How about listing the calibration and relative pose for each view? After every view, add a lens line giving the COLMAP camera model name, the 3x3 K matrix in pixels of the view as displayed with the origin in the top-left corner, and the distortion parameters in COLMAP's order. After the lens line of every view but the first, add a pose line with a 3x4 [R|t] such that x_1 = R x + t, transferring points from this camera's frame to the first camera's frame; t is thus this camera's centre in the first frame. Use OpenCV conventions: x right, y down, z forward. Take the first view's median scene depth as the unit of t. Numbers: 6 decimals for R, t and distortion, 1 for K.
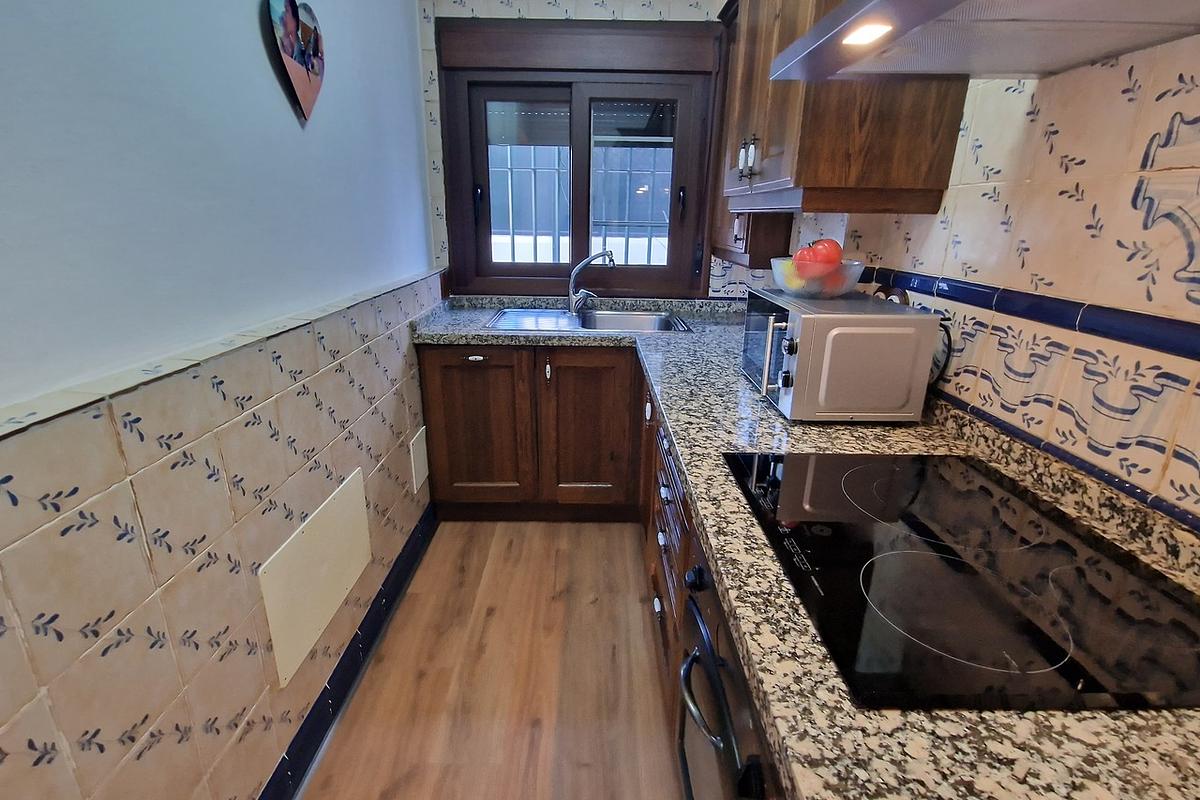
lens RADIAL K [[551.1, 0, 596.8], [0, 551.1, 391.3], [0, 0, 1]] dist [0.005432, -0.000148]
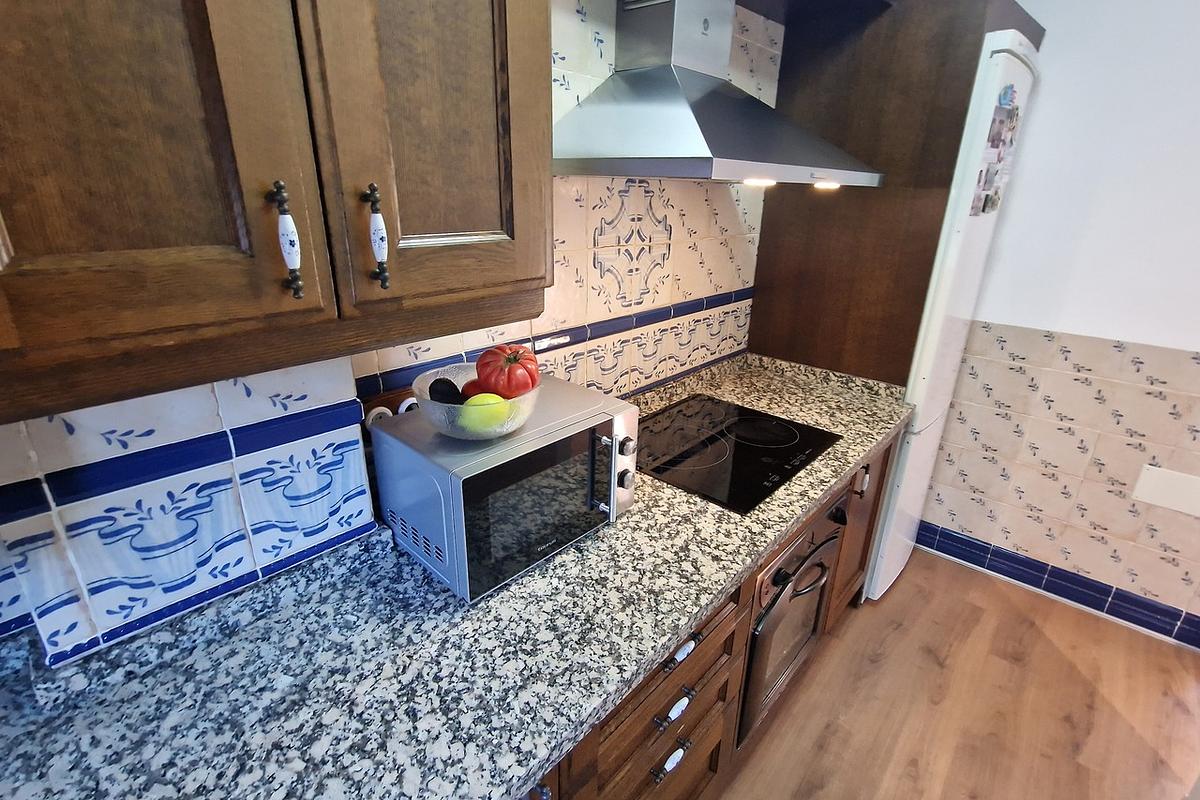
lens RADIAL K [[551.1, 0, 592.2], [0, 551.1, 397.6], [0, 0, 1]] dist [0.005432, -0.000148]
pose [[-0.723914, -0.274884, 0.632762, -0.194690], [0.181232, 0.809206, 0.558874, -0.771779], [-0.665660, 0.519253, -0.535978, 1.702993]]
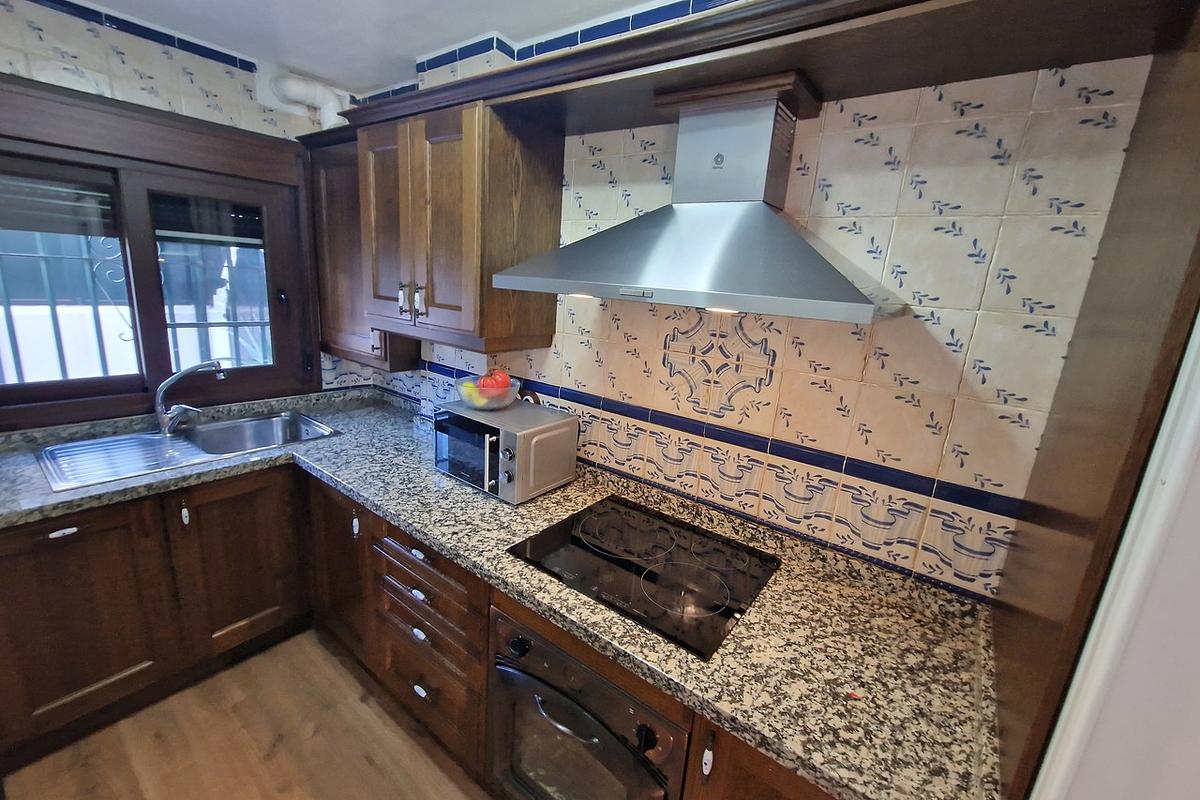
lens RADIAL K [[489.8, 0, 596.4], [0, 489.8, 401.0], [0, 0, 1]] dist [-0.000090, -0.000665]
pose [[0.614350, -0.163930, 0.771817, -0.515347], [0.183438, 0.981051, 0.062358, -0.287574], [-0.767414, 0.103271, 0.632780, 0.024345]]
